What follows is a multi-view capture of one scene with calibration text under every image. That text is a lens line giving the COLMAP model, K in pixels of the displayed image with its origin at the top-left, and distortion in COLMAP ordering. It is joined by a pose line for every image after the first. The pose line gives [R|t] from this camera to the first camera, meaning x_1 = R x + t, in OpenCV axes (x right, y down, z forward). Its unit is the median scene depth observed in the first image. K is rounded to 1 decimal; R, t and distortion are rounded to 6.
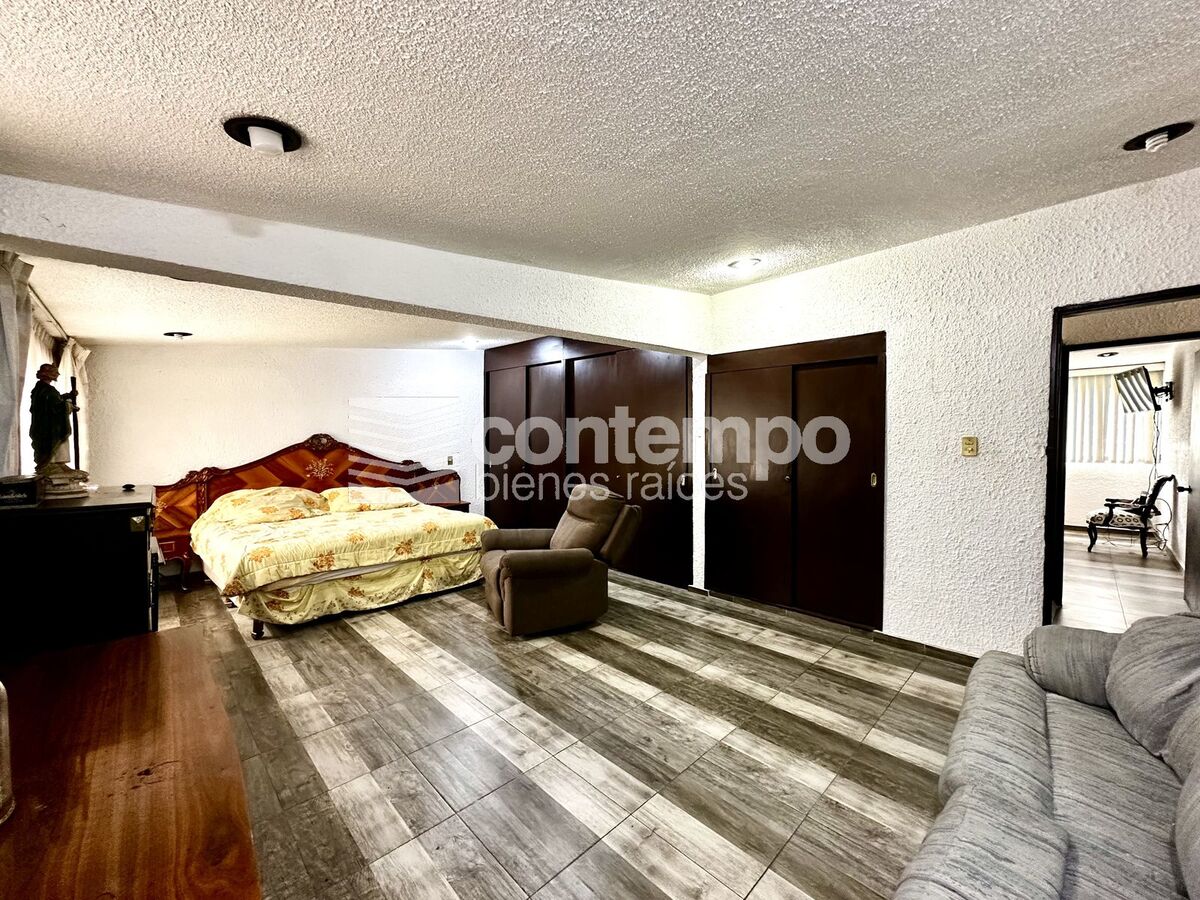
lens RADIAL K [[476.3, 0, 605.9], [0, 476.3, 451.7], [0, 0, 1]] dist [-0.004410, -0.000203]
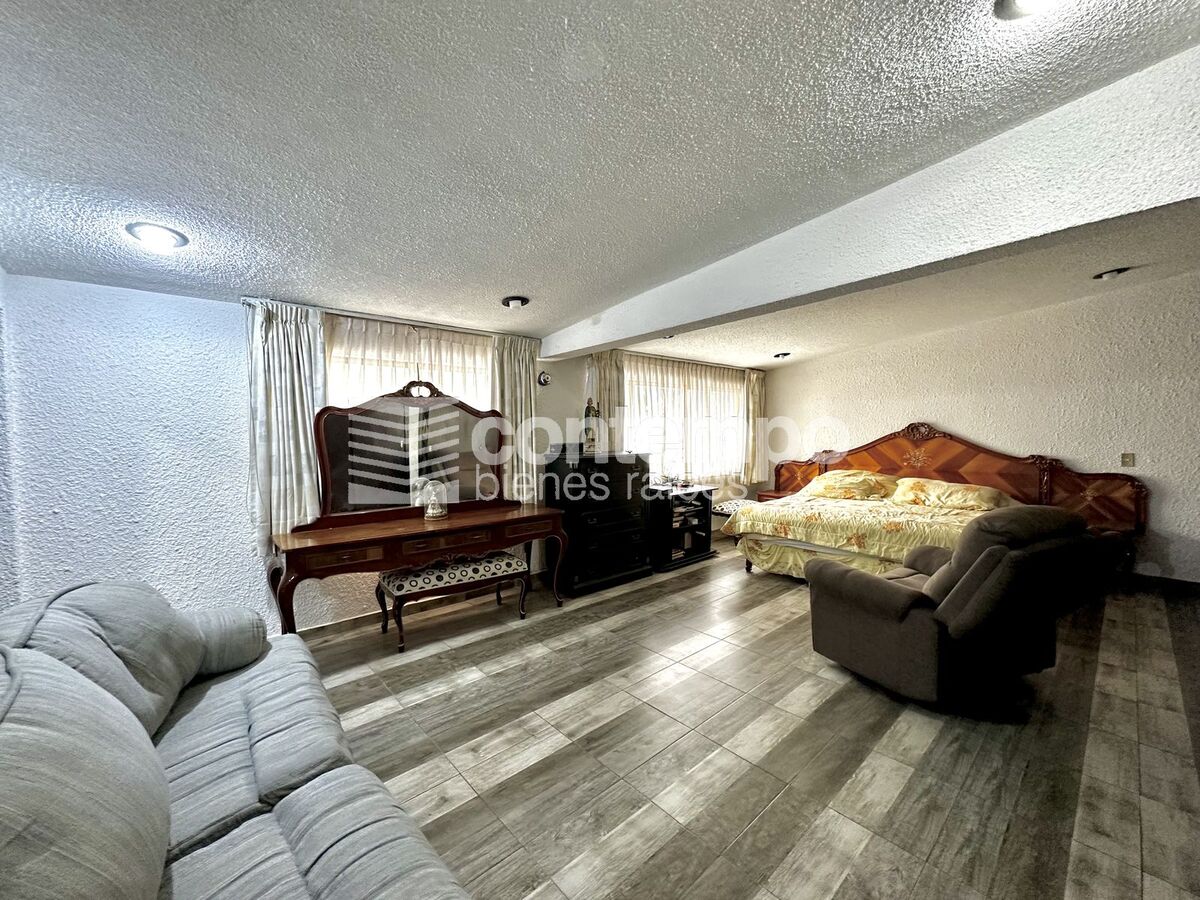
lens RADIAL K [[476.3, 0, 605.9], [0, 476.3, 449.3], [0, 0, 1]] dist [-0.004410, -0.000203]
pose [[-0.035530, 0.045030, -0.998354, 0.620326], [-0.018310, 0.998787, 0.045701, -0.022763], [0.999201, 0.019904, -0.034663, 0.559816]]
